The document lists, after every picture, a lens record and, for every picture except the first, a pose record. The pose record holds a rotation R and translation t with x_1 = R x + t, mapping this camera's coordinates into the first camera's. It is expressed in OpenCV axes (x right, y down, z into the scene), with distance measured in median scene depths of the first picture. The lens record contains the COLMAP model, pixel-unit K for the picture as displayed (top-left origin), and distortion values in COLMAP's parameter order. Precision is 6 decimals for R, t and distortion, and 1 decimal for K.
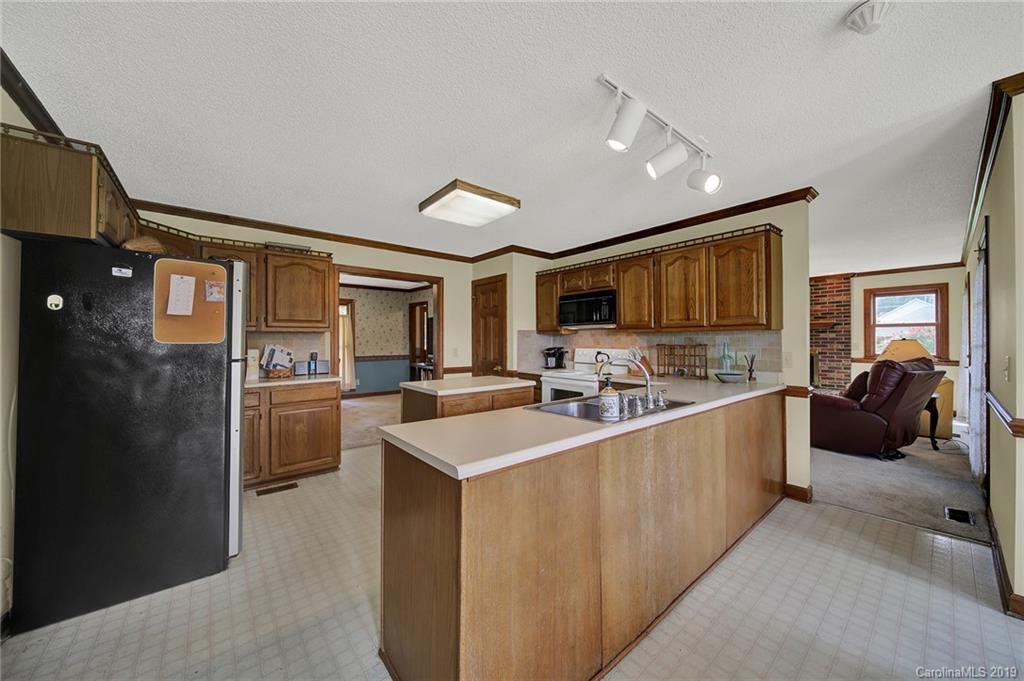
lens RADIAL K [[364.8, 0, 512.2], [0, 364.8, 338.0], [0, 0, 1]] dist [-0.001156, -0.000198]
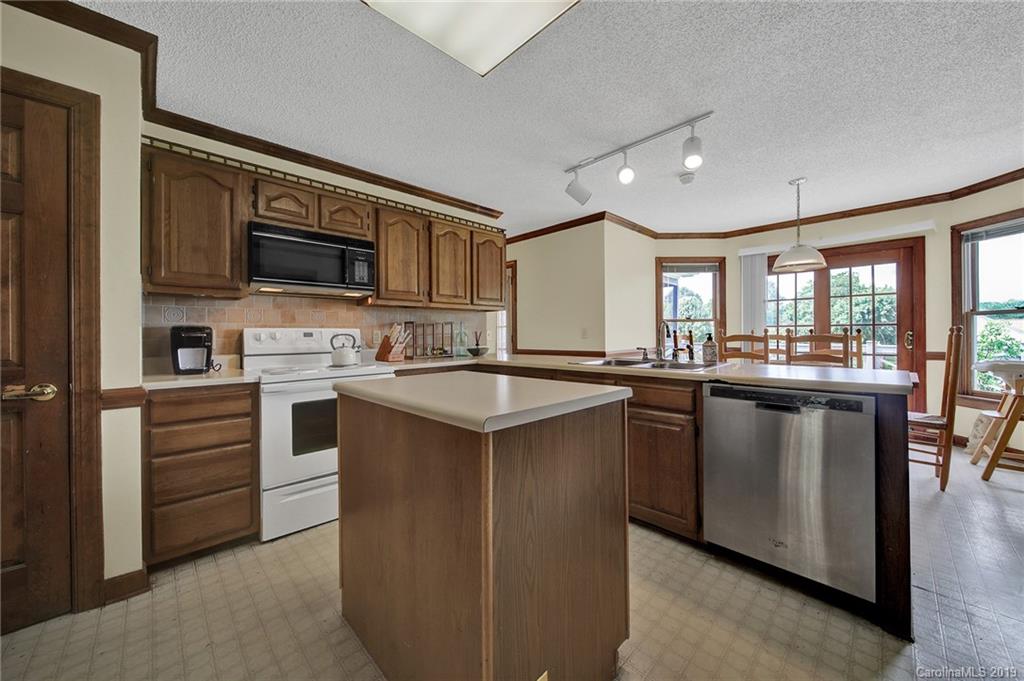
lens RADIAL K [[375.9, 0, 516.4], [0, 375.9, 333.3], [0, 0, 1]] dist [-0.000829, -0.000162]
pose [[-0.085402, 0.010932, 0.996287, -0.485279], [0.003554, 0.999937, -0.010667, 0.053000], [-0.996340, 0.002629, -0.085436, 0.815922]]
